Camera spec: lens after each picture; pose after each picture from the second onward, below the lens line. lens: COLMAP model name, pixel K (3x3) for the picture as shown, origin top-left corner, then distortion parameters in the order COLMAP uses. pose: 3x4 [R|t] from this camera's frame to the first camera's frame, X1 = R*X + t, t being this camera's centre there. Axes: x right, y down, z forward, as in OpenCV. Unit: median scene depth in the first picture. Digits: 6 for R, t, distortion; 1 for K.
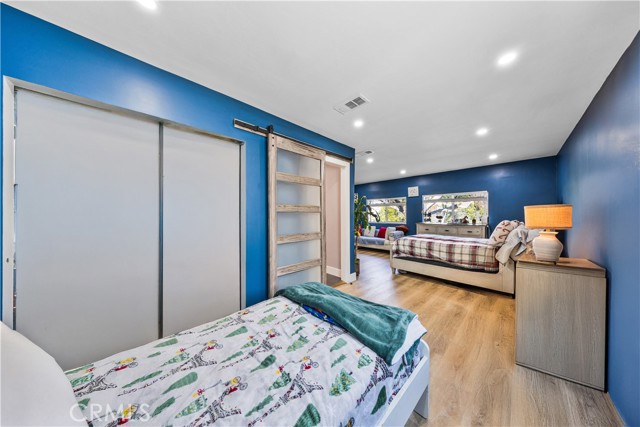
lens RADIAL K [[185.1, 0, 320.8], [0, 185.1, 214.3], [0, 0, 1]] dist [0.001131, -0.000228]
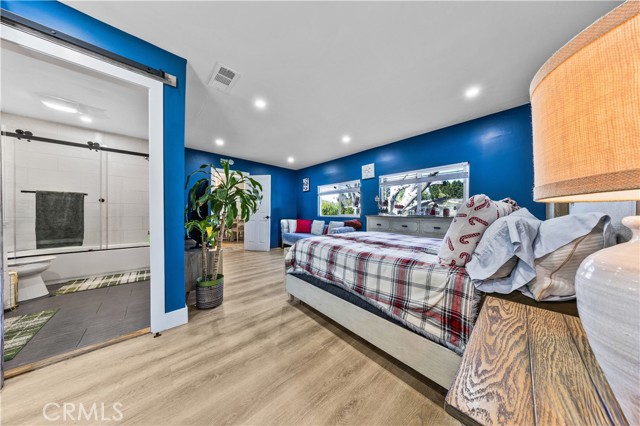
lens RADIAL K [[185.1, 0, 319.1], [0, 185.1, 214.6], [0, 0, 1]] dist [0.001131, -0.000228]
pose [[0.999966, 0.004840, -0.006728, 0.539724], [-0.004726, 0.999848, 0.016805, 0.053220], [0.006809, -0.016772, 0.999836, 0.495247]]
